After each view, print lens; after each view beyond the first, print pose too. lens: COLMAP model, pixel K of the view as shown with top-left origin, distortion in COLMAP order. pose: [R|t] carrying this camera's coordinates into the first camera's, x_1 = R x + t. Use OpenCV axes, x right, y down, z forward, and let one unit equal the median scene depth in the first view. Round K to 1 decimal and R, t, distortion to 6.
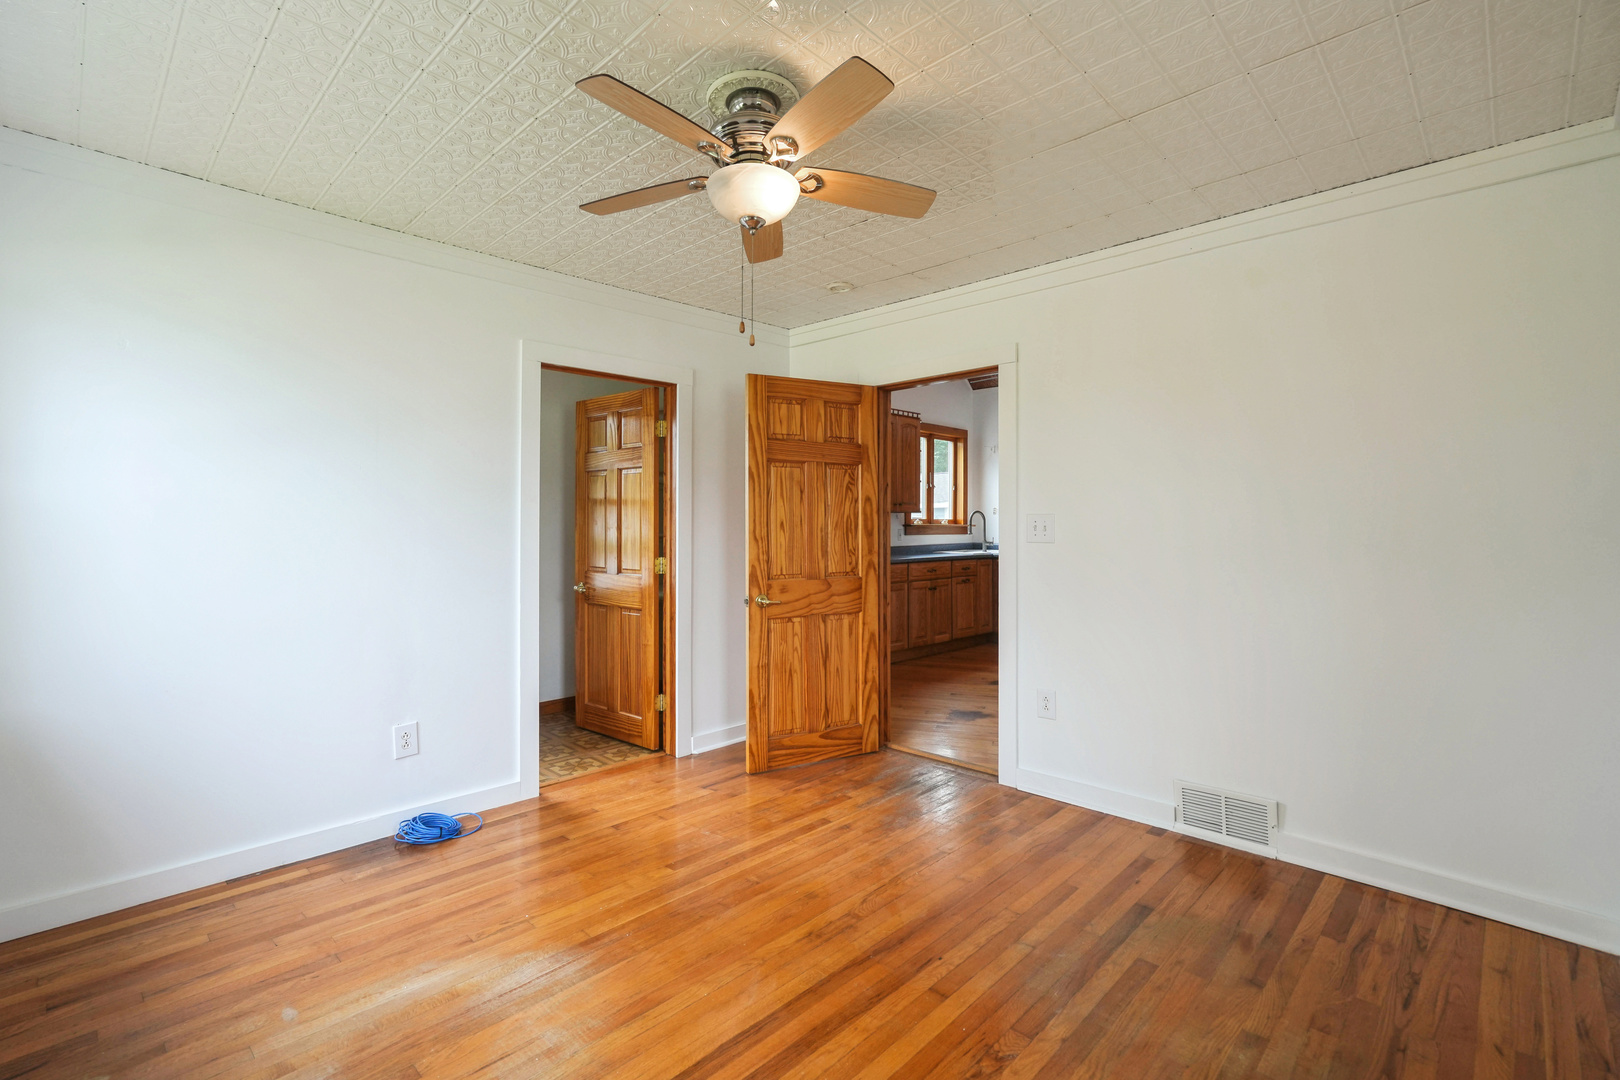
lens RADIAL K [[738.7, 0, 811.7], [0, 738.7, 517.4], [0, 0, 1]] dist [-0.001285, 0.000208]
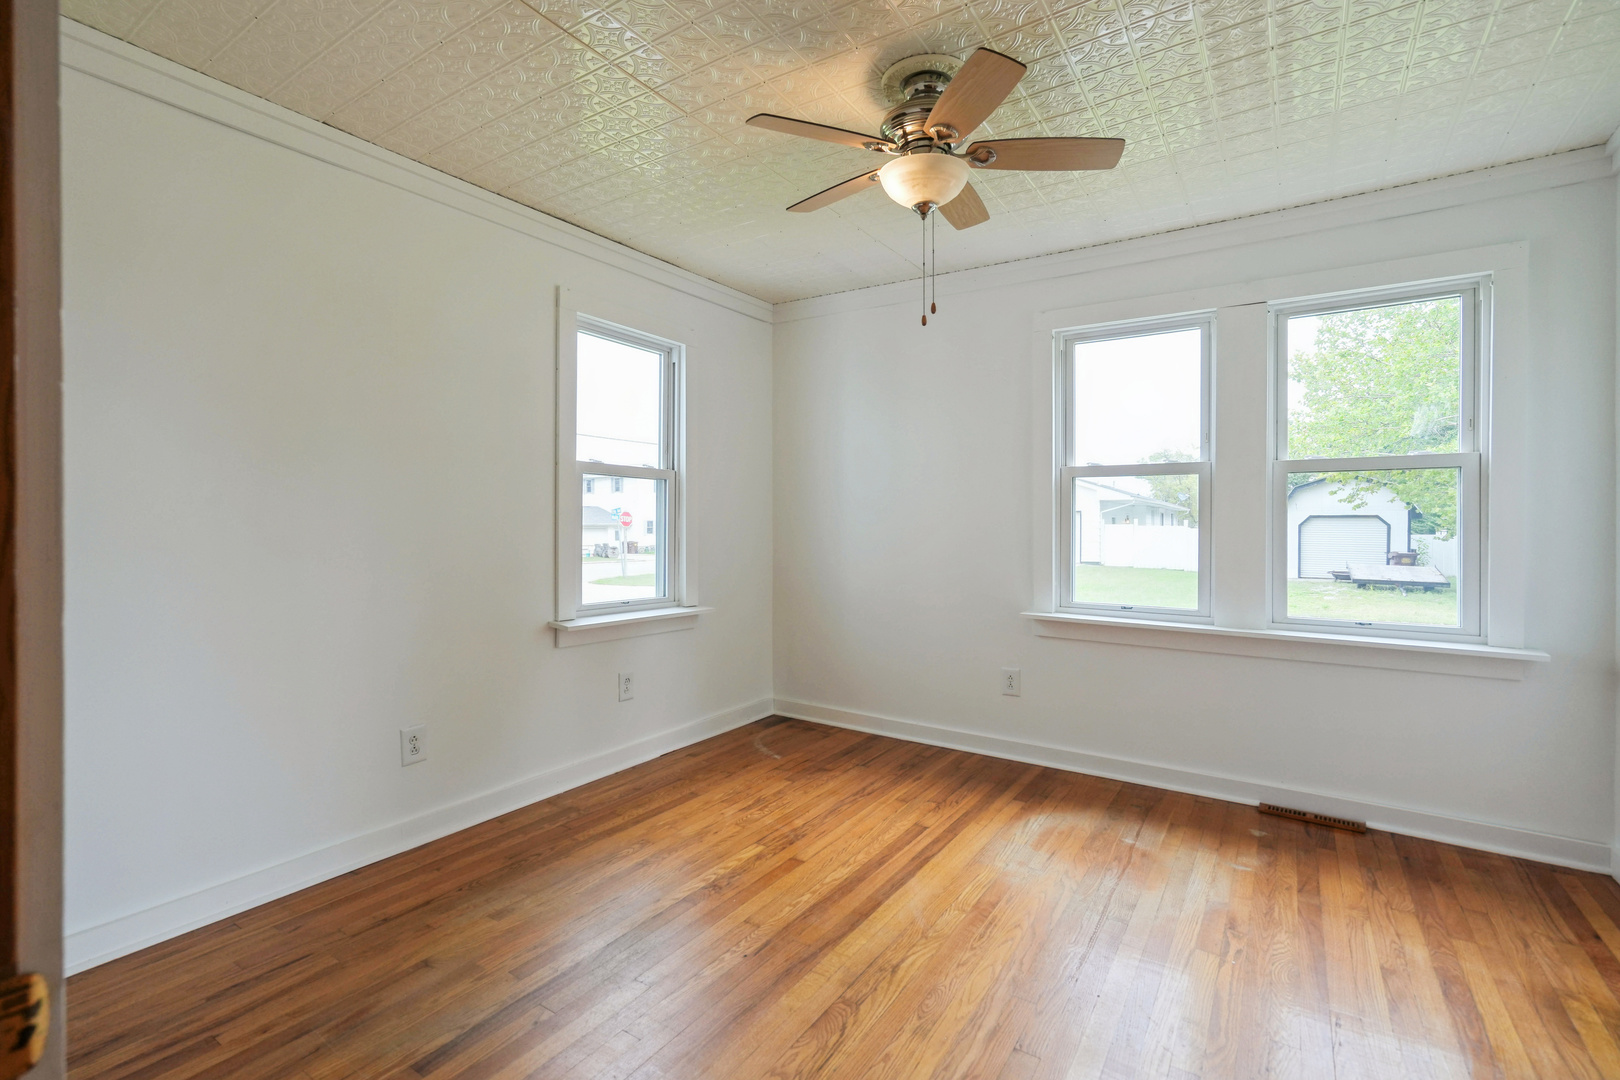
lens RADIAL K [[738.7, 0, 811.7], [0, 738.7, 517.4], [0, 0, 1]] dist [-0.001285, 0.000208]
pose [[-0.983967, -0.001755, -0.178342, 0.283418], [0.001493, 0.999835, -0.018080, 0.063613], [0.178344, -0.018057, -0.983802, 2.130705]]
